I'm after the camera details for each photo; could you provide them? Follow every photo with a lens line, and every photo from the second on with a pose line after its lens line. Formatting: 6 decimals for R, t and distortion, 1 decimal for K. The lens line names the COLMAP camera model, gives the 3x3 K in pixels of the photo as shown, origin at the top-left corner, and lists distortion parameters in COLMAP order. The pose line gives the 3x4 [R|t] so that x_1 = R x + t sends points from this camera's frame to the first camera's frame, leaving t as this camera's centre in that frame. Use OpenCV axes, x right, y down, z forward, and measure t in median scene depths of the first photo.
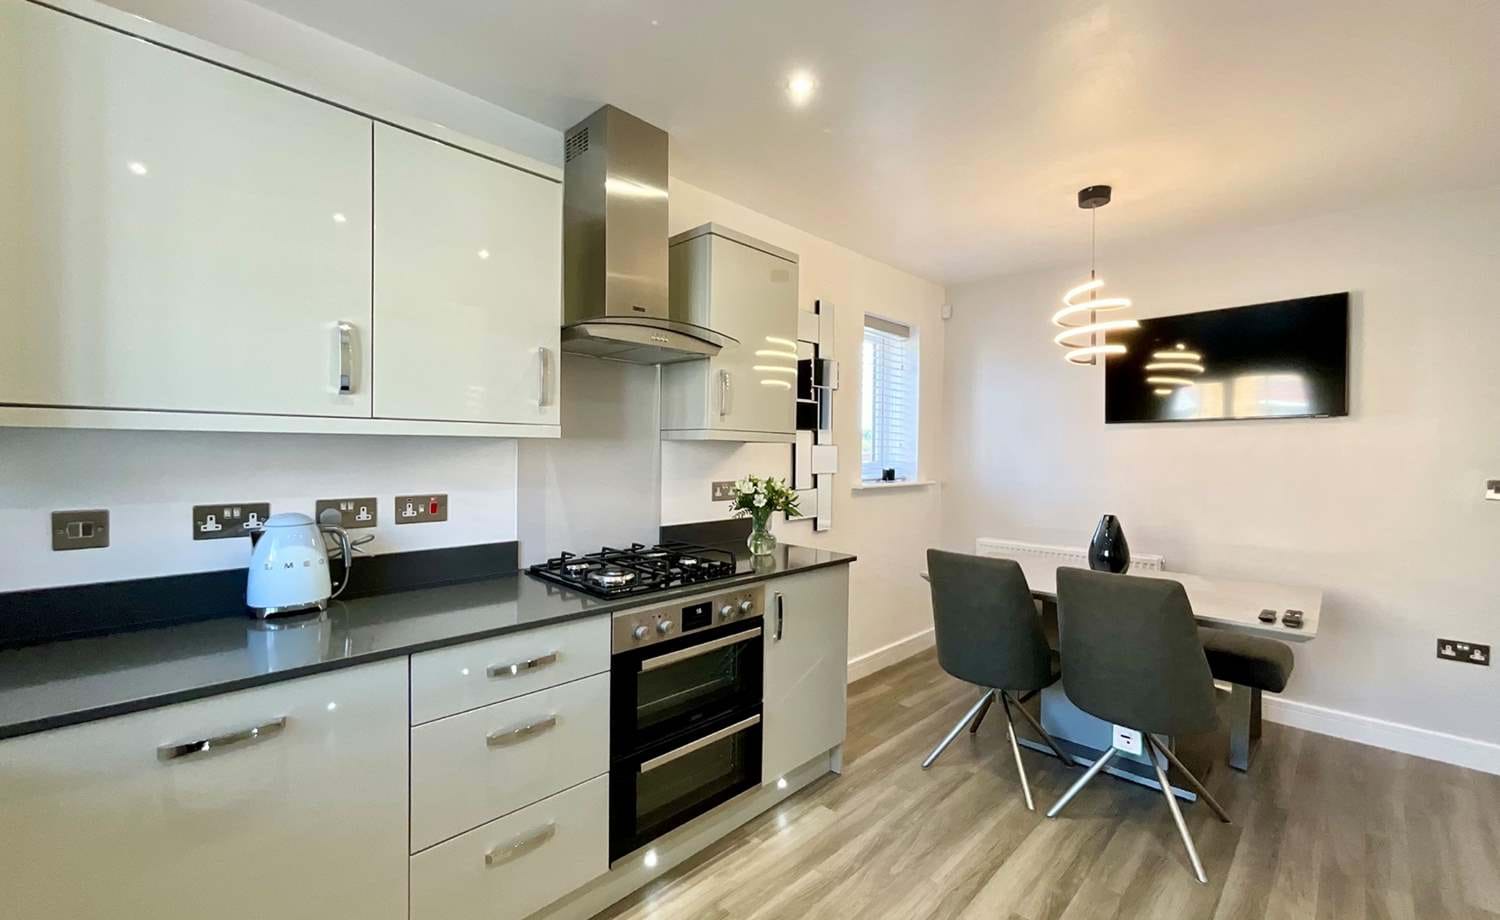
lens RADIAL K [[610.9, 0, 748.3], [0, 610.9, 463.2], [0, 0, 1]] dist [-0.002479, 0.000402]
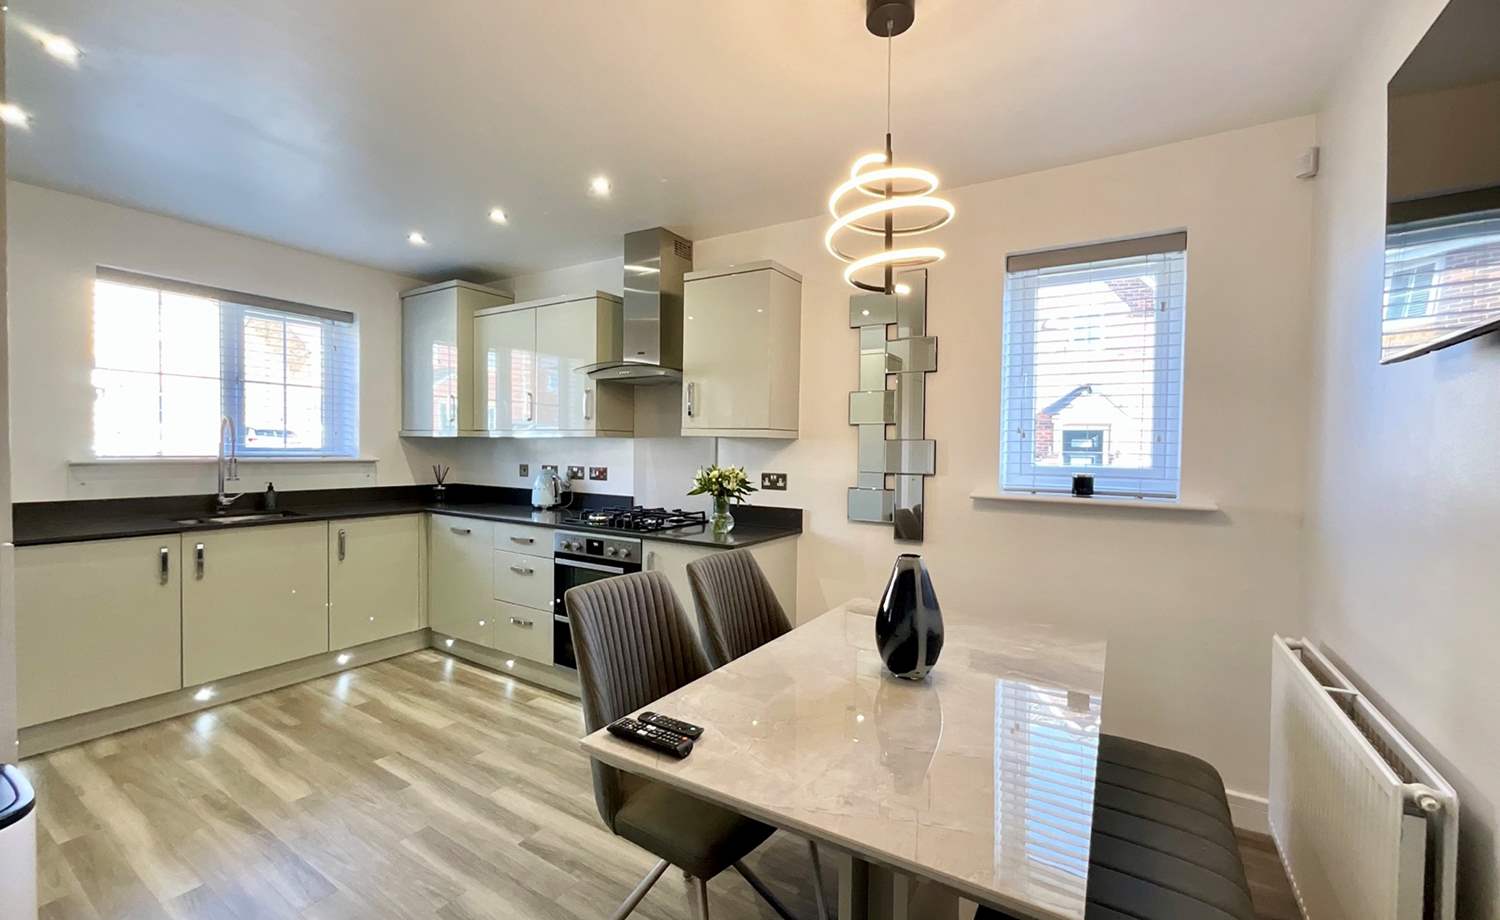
lens RADIAL K [[610.9, 0, 748.3], [0, 610.9, 463.2], [0, 0, 1]] dist [-0.002479, 0.000402]
pose [[0.217236, 0.018816, -0.975938, 1.422595], [-0.032741, 0.999392, 0.011980, -0.000522], [0.975570, 0.029350, 0.217720, 0.948300]]
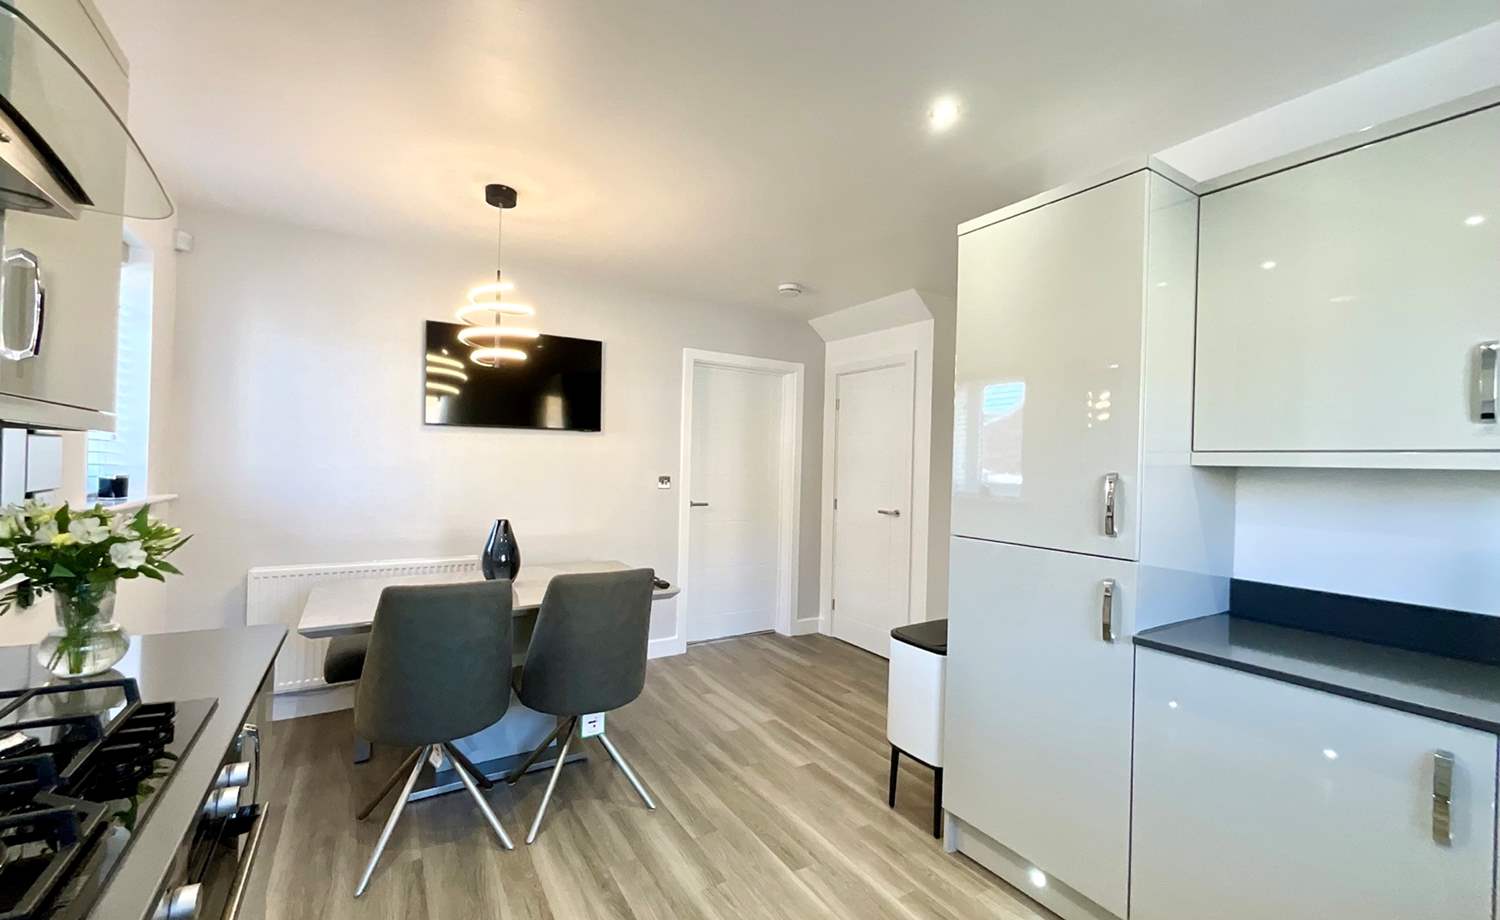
lens RADIAL K [[608.9, 0, 766.7], [0, 608.9, 458.8], [0, 0, 1]] dist [-0.001388, -0.000012]
pose [[0.212557, 0.006202, 0.977129, -0.379635], [-0.003607, 0.999978, -0.005563, -0.013921], [-0.977142, -0.002342, 0.212575, 0.473816]]
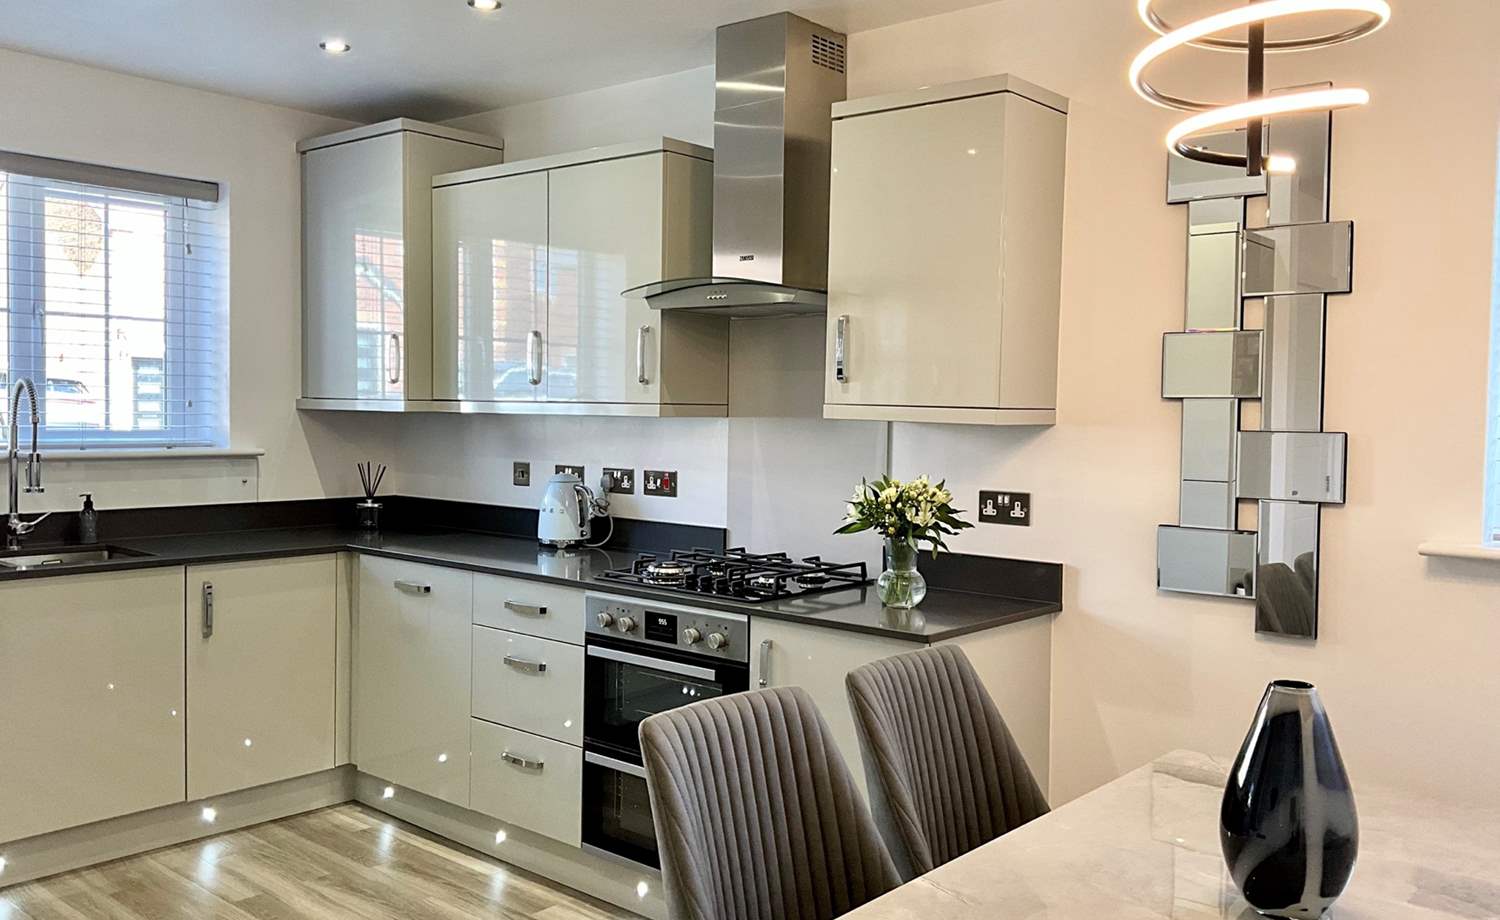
lens RADIAL K [[1238.2, 0, 750.0], [0, 1238.2, 460.0], [0, 0, 1]] dist [0.114523, -0.241083]
pose [[0.072992, 0.034439, -0.996738, 1.498440], [-0.037370, 0.998796, 0.031773, -0.037407], [0.996632, 0.034929, 0.074191, 0.902968]]
